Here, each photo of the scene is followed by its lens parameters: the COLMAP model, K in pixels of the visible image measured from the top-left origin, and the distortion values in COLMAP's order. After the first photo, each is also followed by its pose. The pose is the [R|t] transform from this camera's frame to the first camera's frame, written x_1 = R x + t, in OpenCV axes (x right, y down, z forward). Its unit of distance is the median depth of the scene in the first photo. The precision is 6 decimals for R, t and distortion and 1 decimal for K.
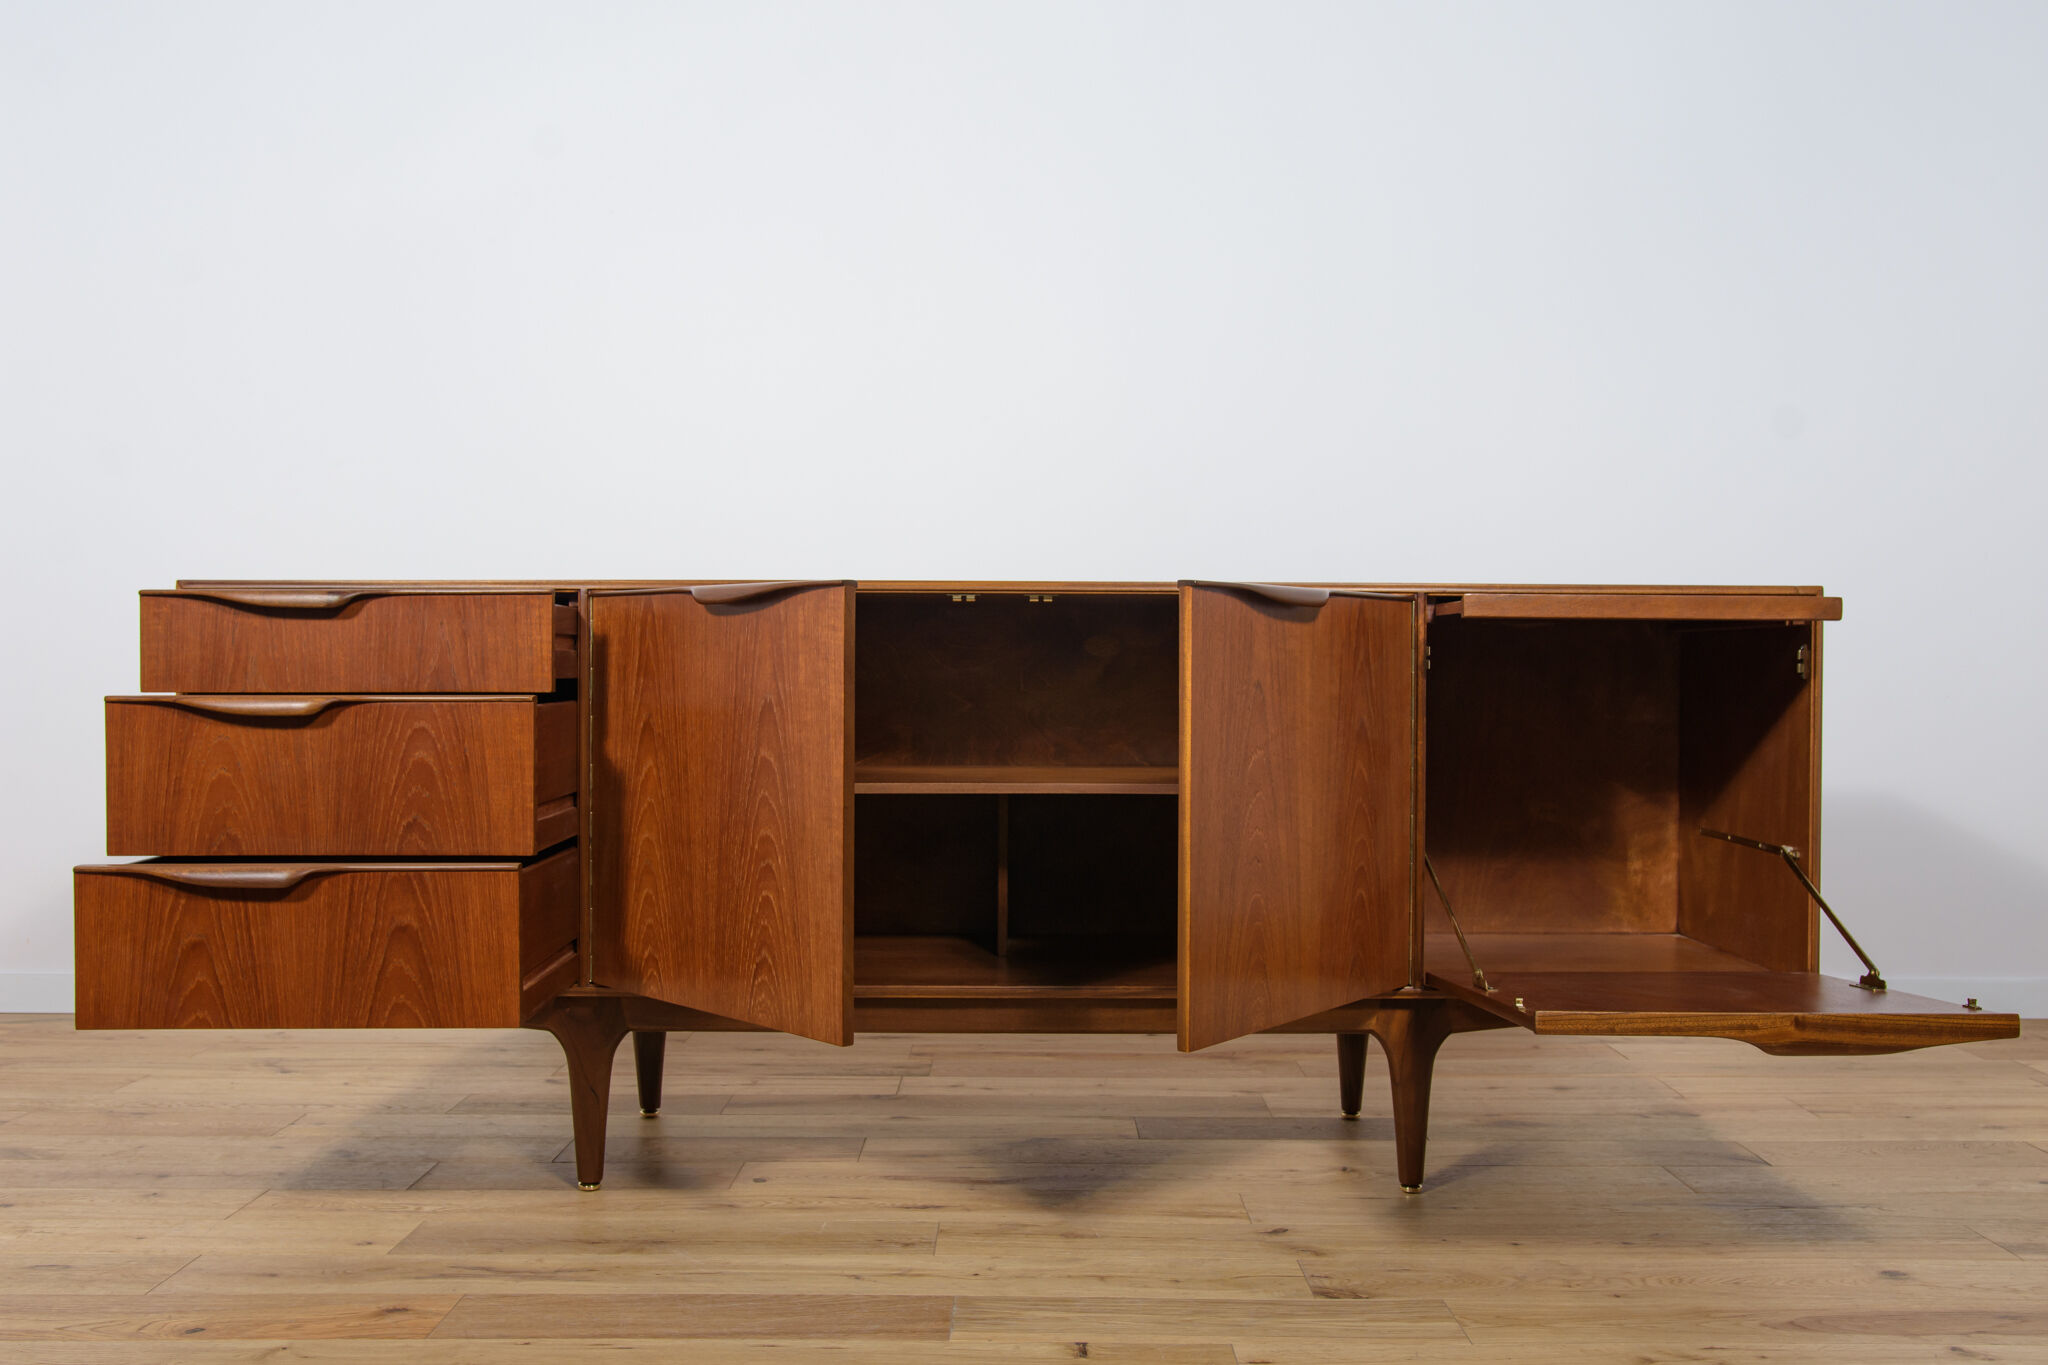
lens RADIAL K [[1860.6, 0, 1026.0], [0, 1860.6, 694.1], [0, 0, 1]] dist [-0.015626, 0.000000]
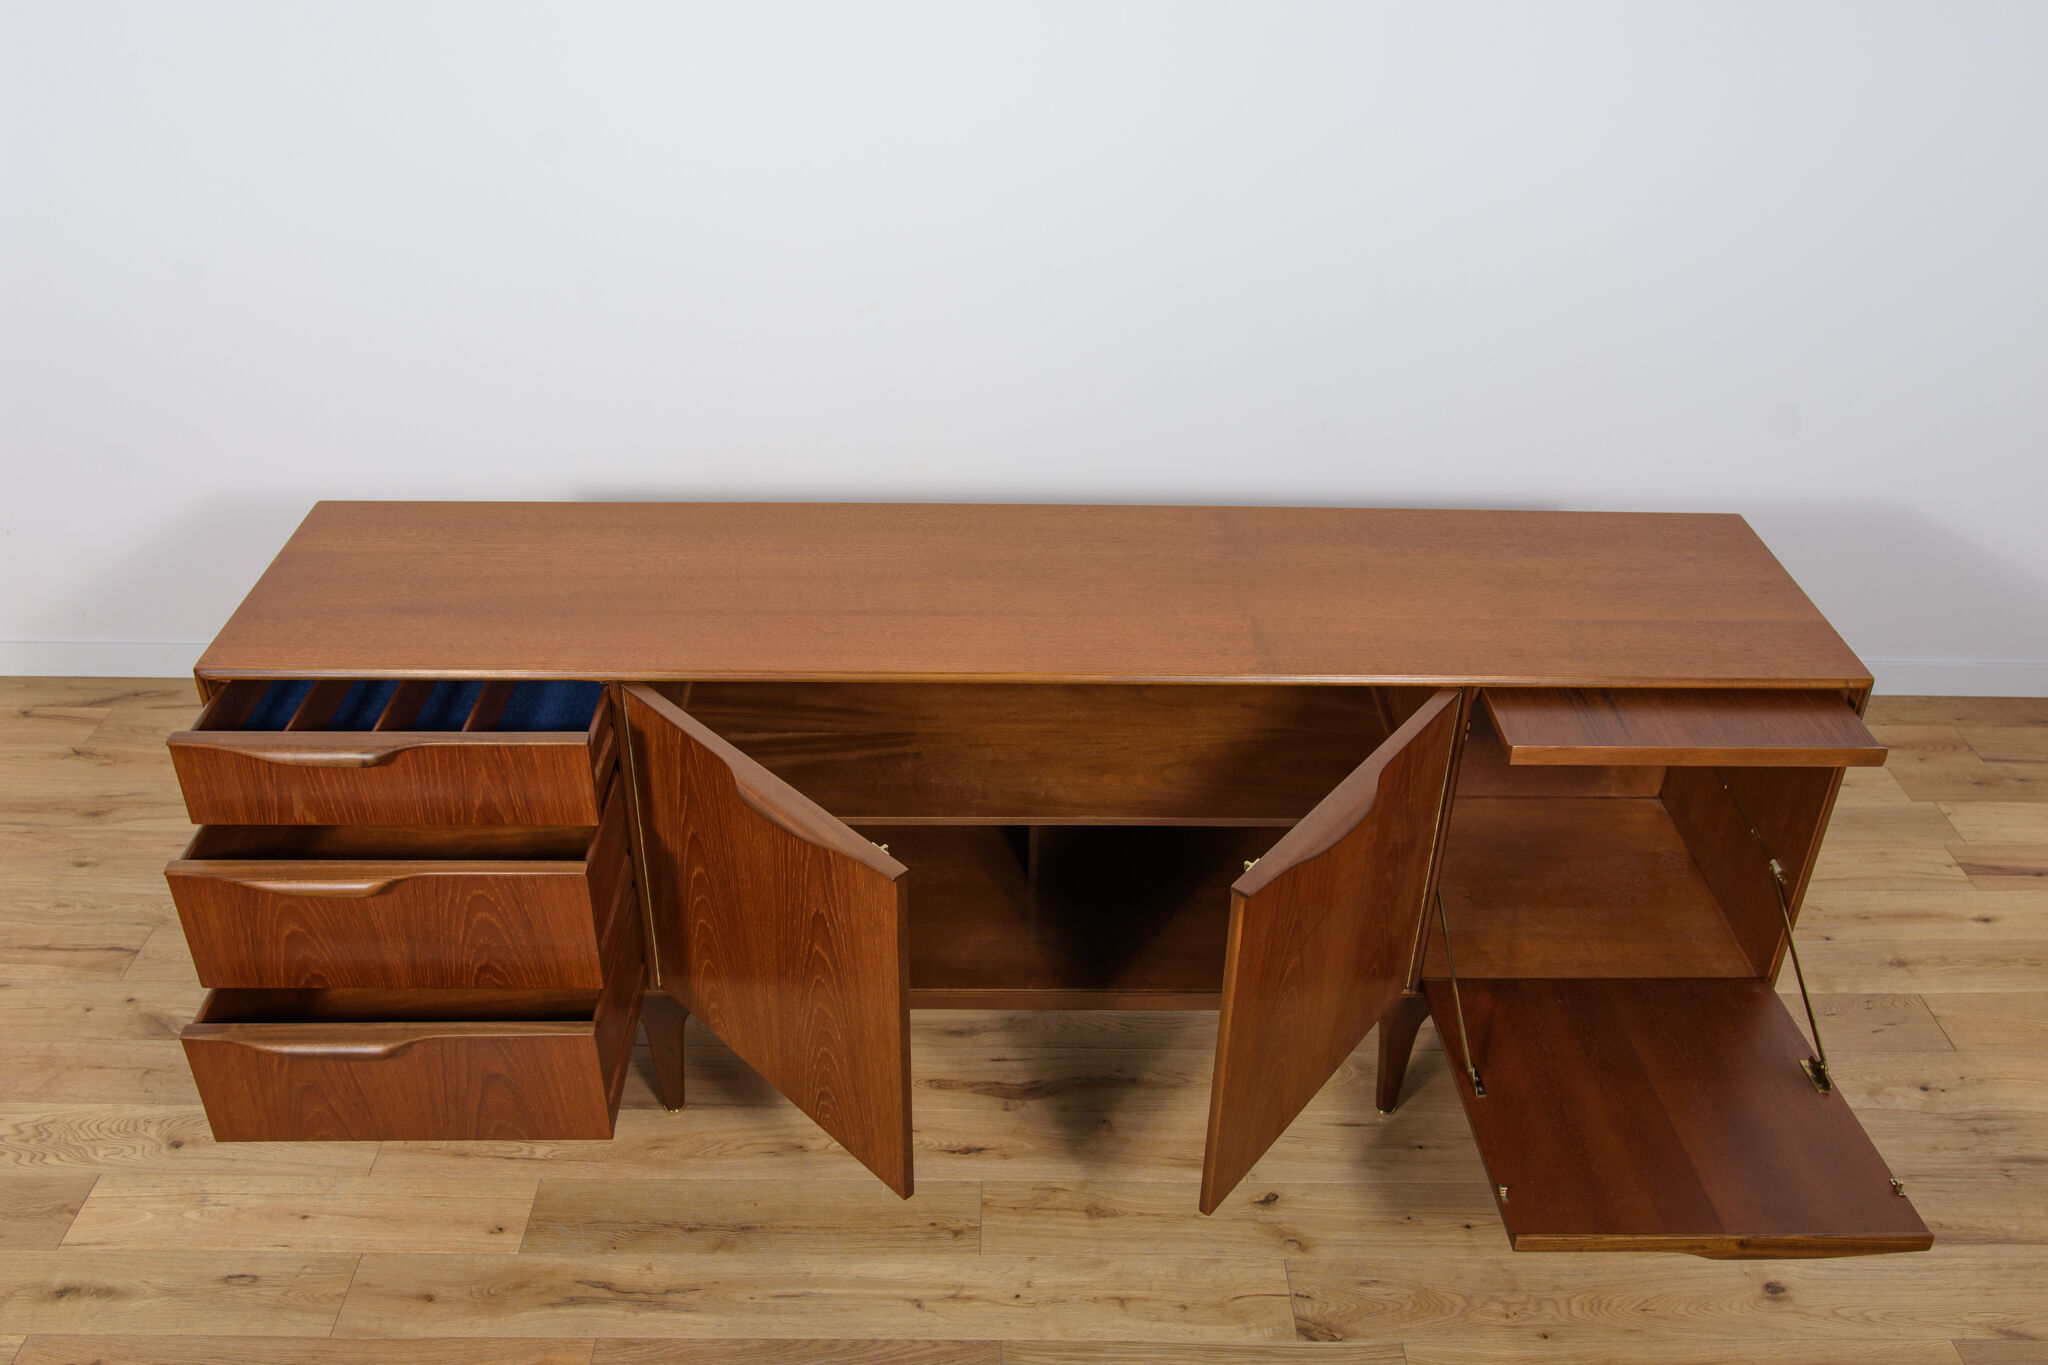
lens RADIAL K [[1755.4, 0, 1027.7], [0, 1755.4, 703.7], [0, 0, 1]] dist [-0.044878, 0.023445]
pose [[0.999853, 0.007315, 0.015503, -0.037988], [-0.014359, 0.851400, 0.524321, -0.567405], [-0.009363, -0.524467, 0.851379, 0.225464]]
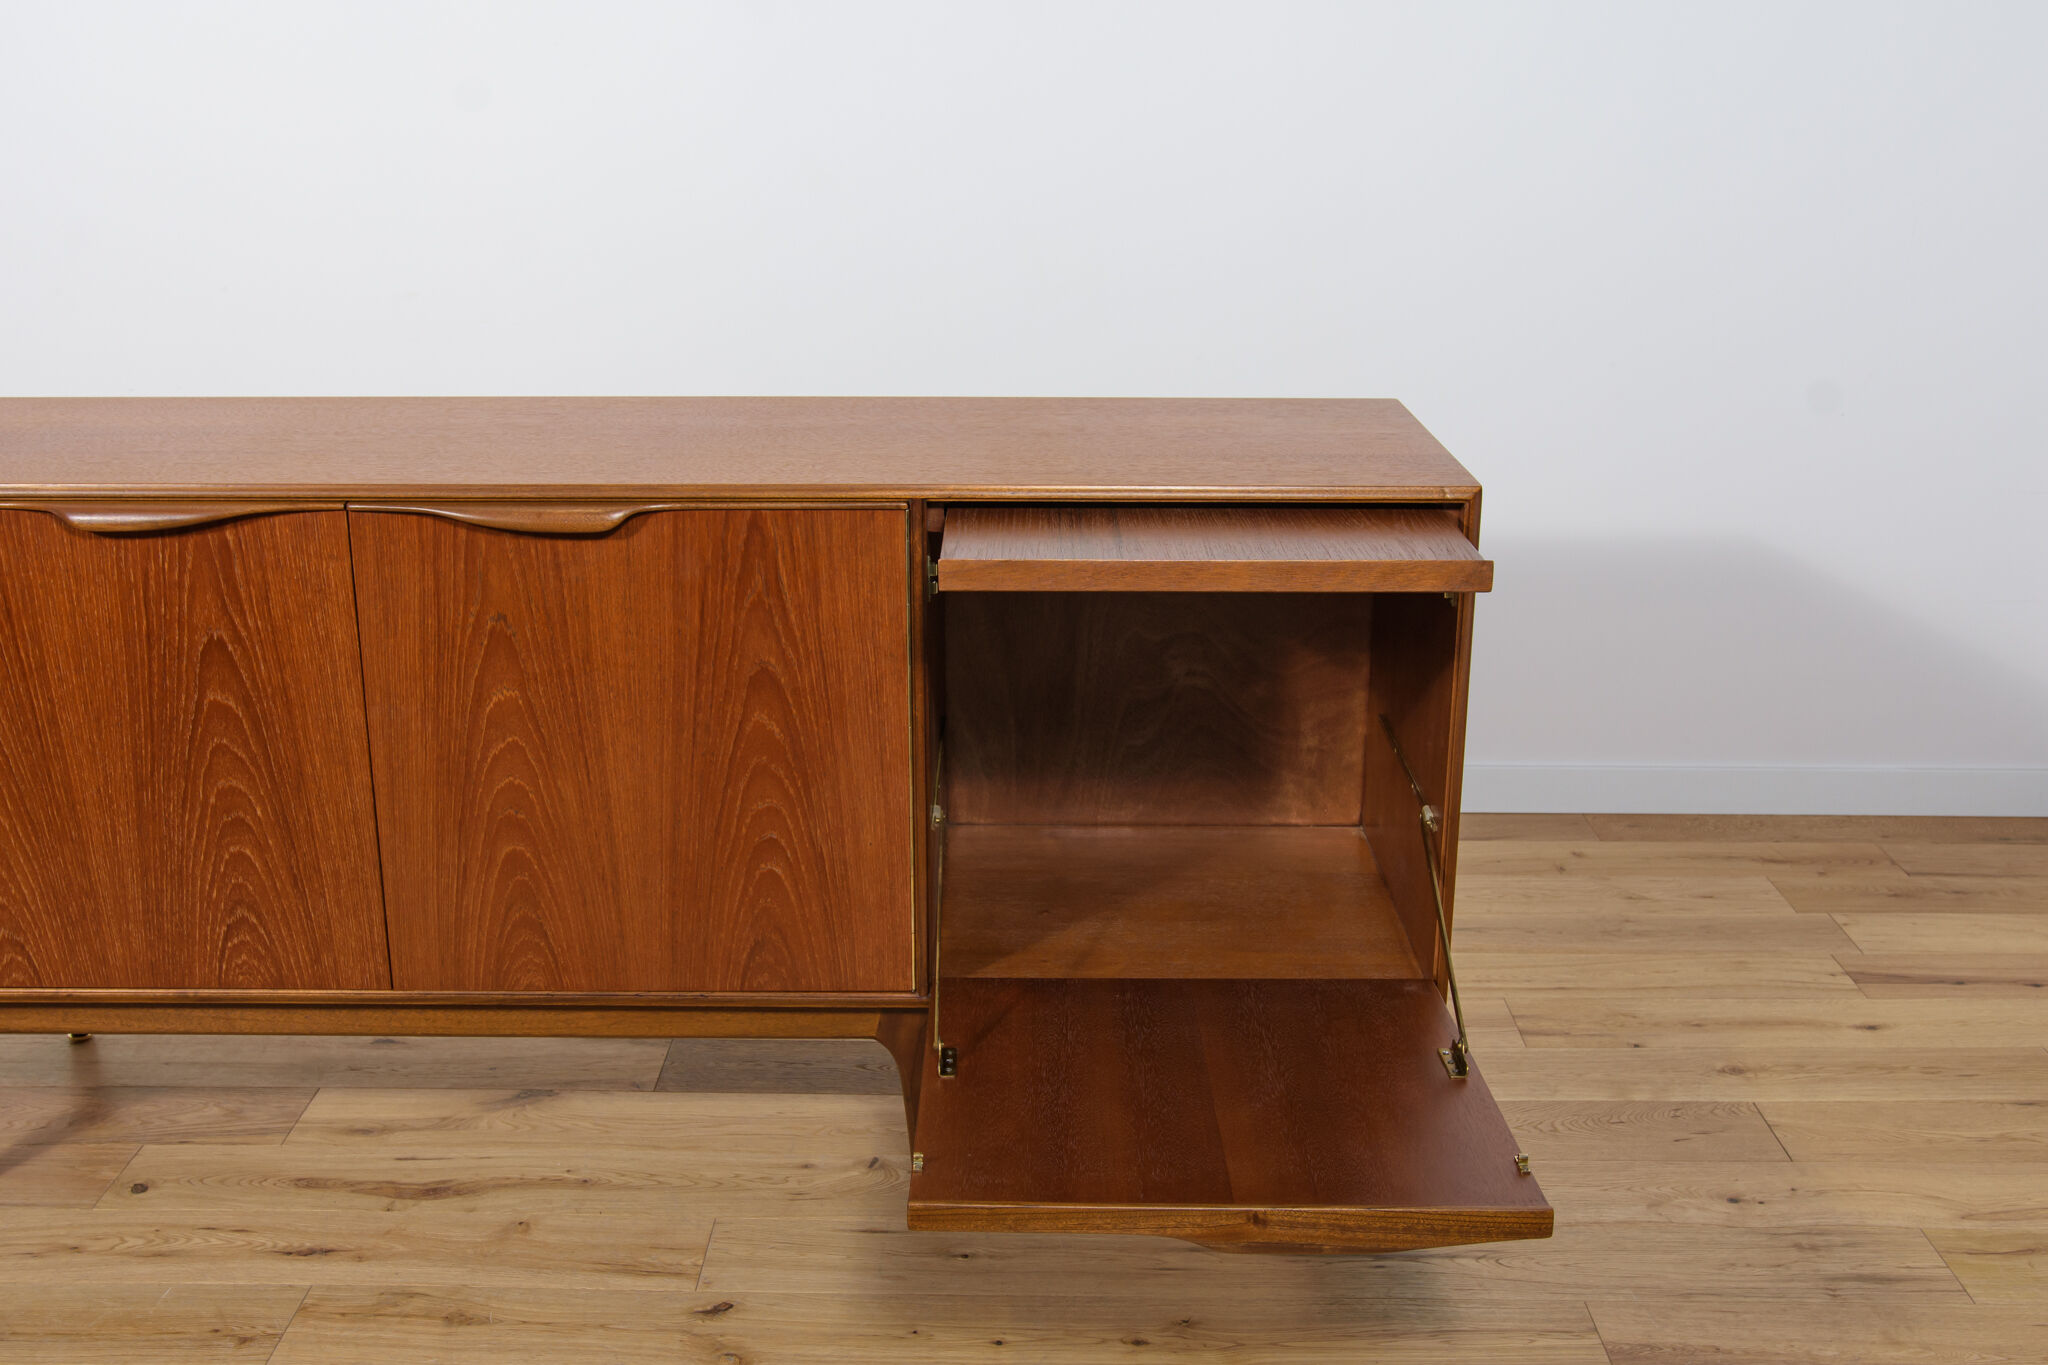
lens RADIAL K [[2154.2, 0, 986.5], [0, 2154.2, 700.0], [0, 0, 1]] dist [0.007067, 0.000000]
pose [[0.999629, 0.001916, -0.027163, 0.281838], [0.006136, 0.956019, 0.293240, -0.243229], [0.026530, -0.293298, 0.955653, 0.186165]]
